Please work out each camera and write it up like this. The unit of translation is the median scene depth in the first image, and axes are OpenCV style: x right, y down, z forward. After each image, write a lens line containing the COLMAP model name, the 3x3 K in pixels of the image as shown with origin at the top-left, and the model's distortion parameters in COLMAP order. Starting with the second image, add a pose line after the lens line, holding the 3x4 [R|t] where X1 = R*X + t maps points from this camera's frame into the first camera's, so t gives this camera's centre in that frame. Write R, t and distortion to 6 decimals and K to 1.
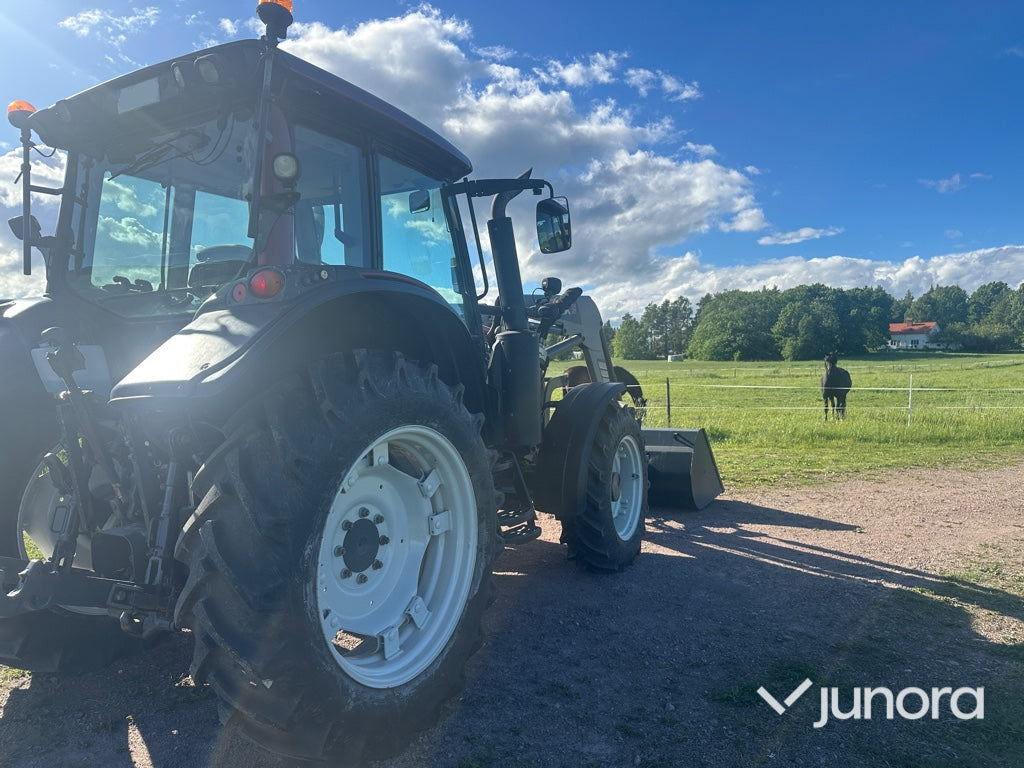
lens RADIAL K [[709.0, 0, 509.7], [0, 709.0, 368.7], [0, 0, 1]] dist [0.056152, -0.057680]
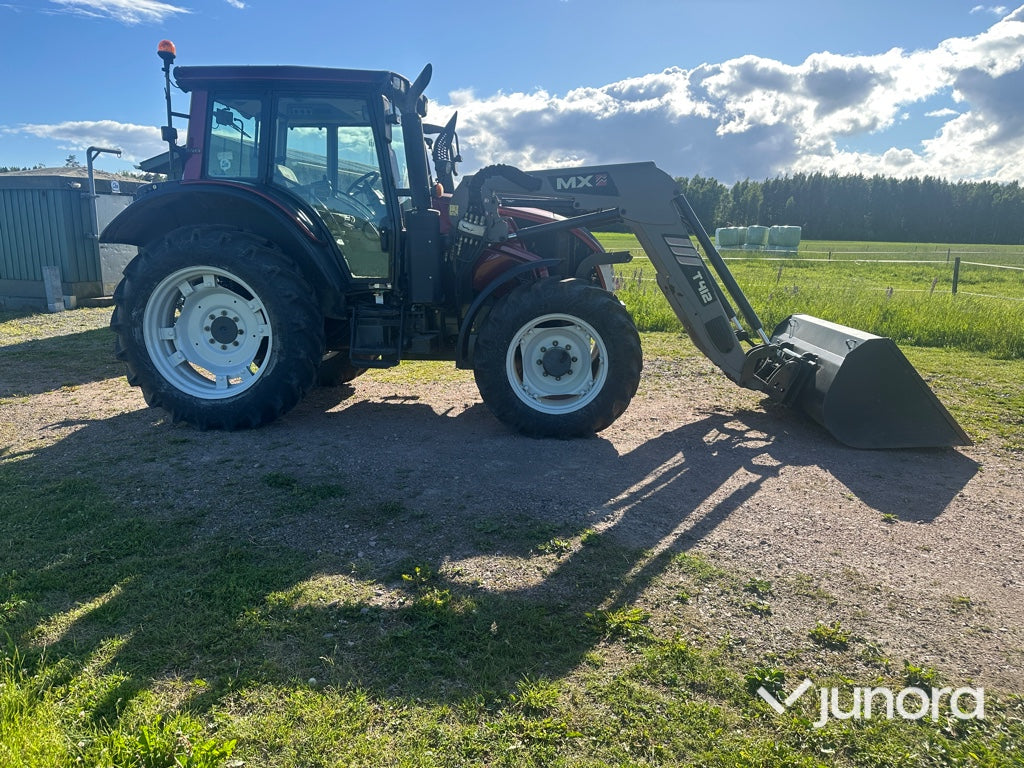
lens RADIAL K [[714.2, 0, 506.7], [0, 714.2, 381.5], [0, 0, 1]] dist [0.071382, -0.081231]
pose [[0.388927, 0.186862, -0.902119, 1.796040], [-0.023479, 0.980906, 0.193060, -0.004684], [0.920969, -0.053905, 0.385888, 0.927932]]
